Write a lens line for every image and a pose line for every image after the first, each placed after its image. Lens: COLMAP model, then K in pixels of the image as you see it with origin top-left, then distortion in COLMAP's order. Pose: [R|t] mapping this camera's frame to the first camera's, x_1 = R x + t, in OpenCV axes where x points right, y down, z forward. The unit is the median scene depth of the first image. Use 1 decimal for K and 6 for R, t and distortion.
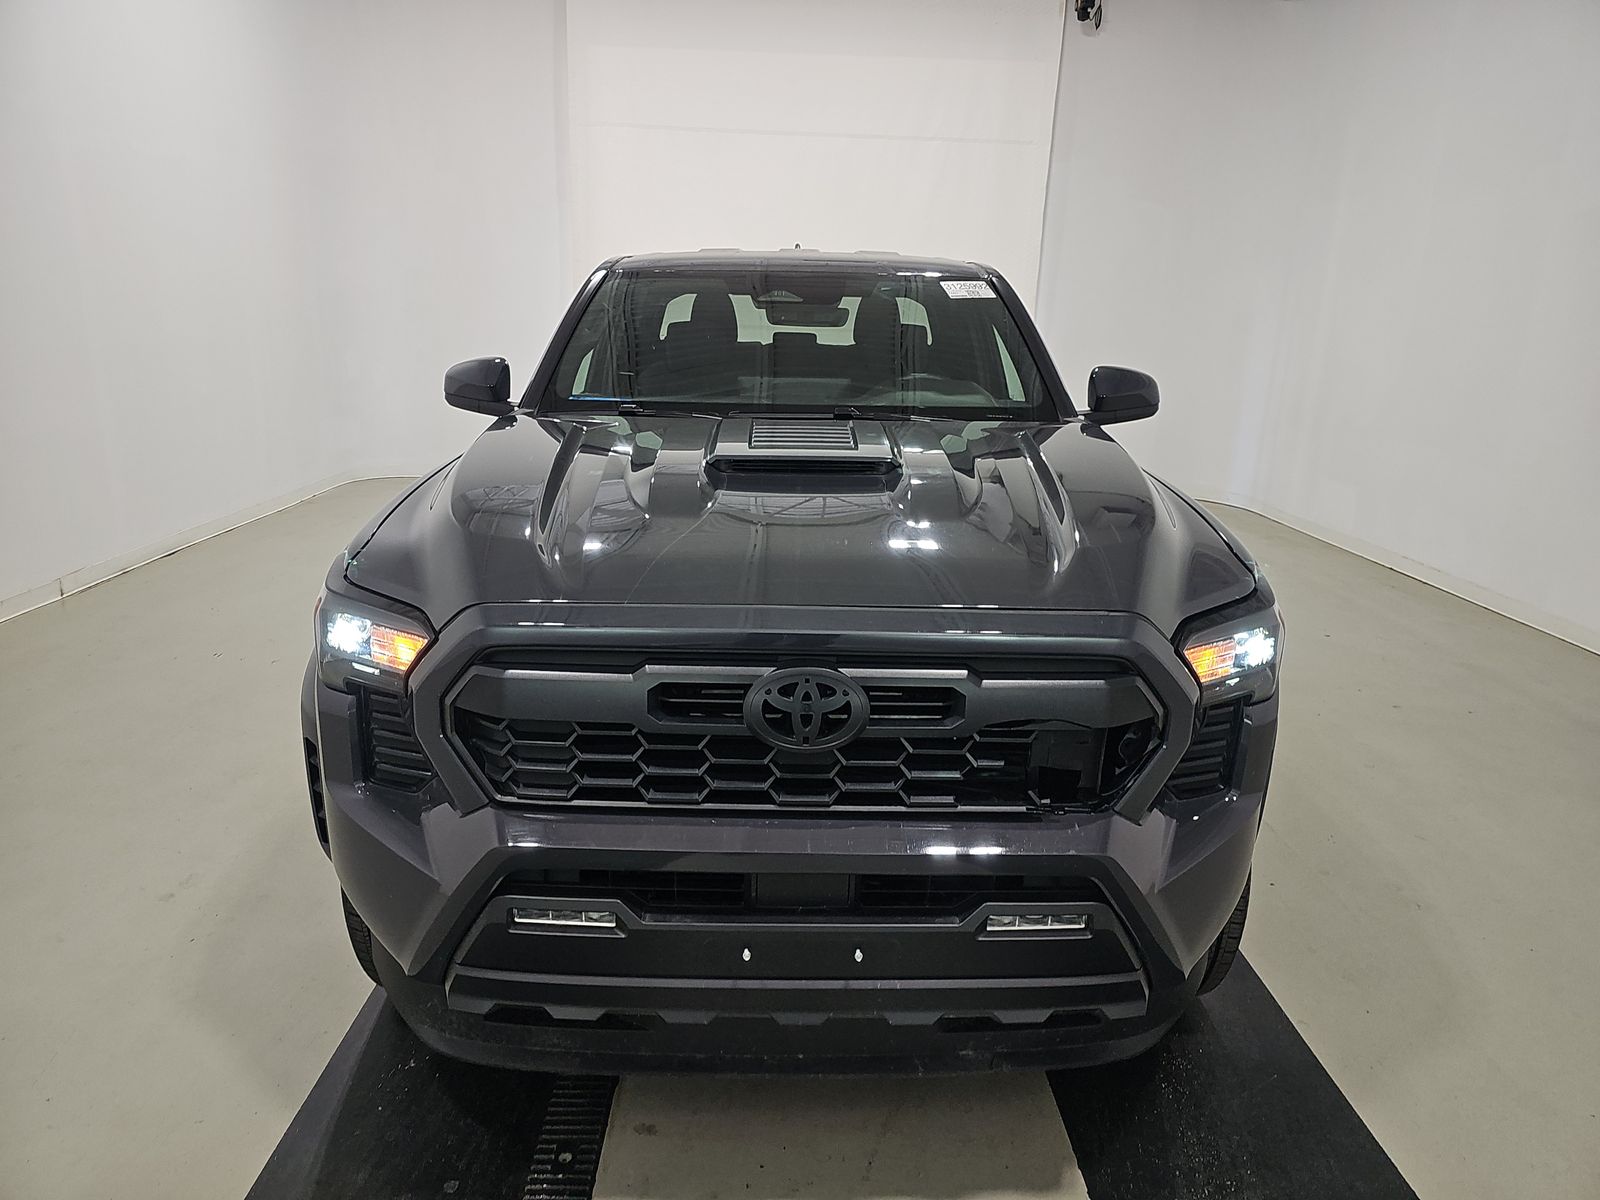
lens RADIAL K [[1064.7, 0, 797.9], [0, 1064.7, 604.6], [0, 0, 1]] dist [0.009778, -0.028377]
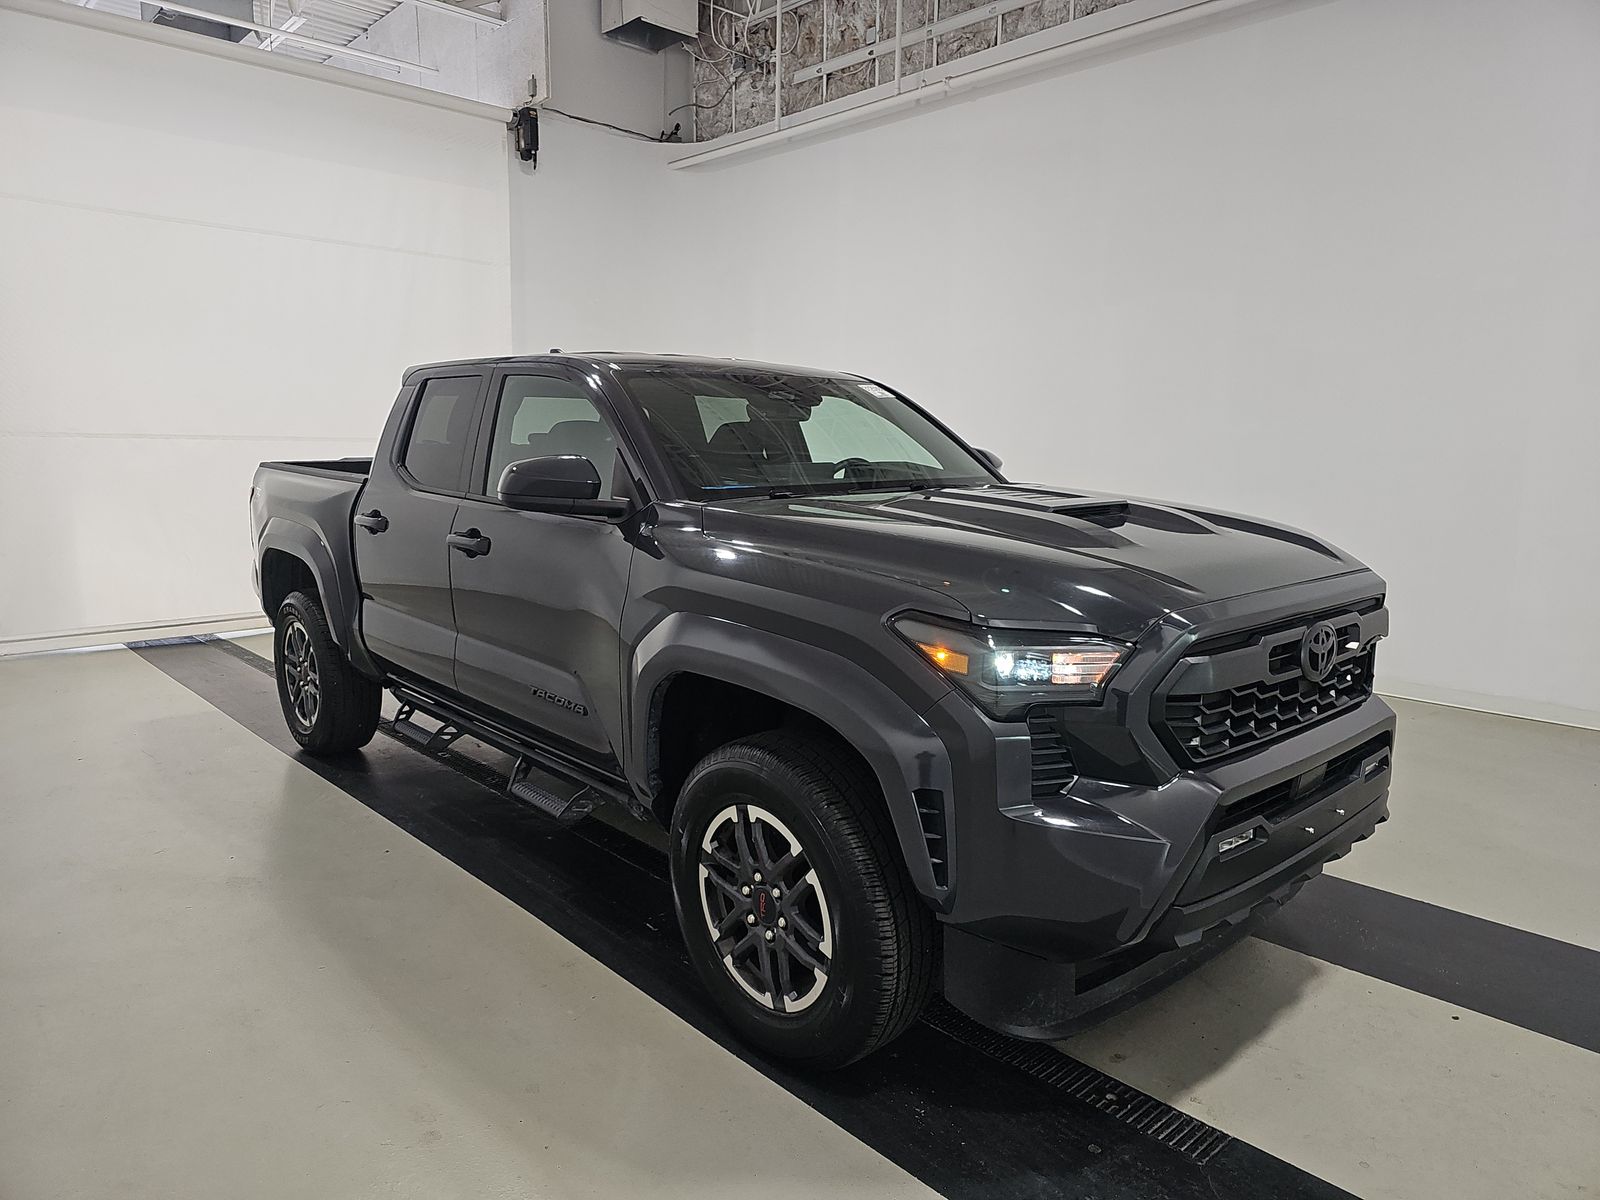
lens RADIAL K [[1064.7, 0, 799.5], [0, 1064.7, 595.9], [0, 0, 1]] dist [0.009778, -0.028377]
pose [[0.749096, -0.106117, 0.653907, -0.623438], [0.178768, 0.982848, -0.045293, -0.017592], [-0.637885, 0.150826, 0.755218, 0.129786]]
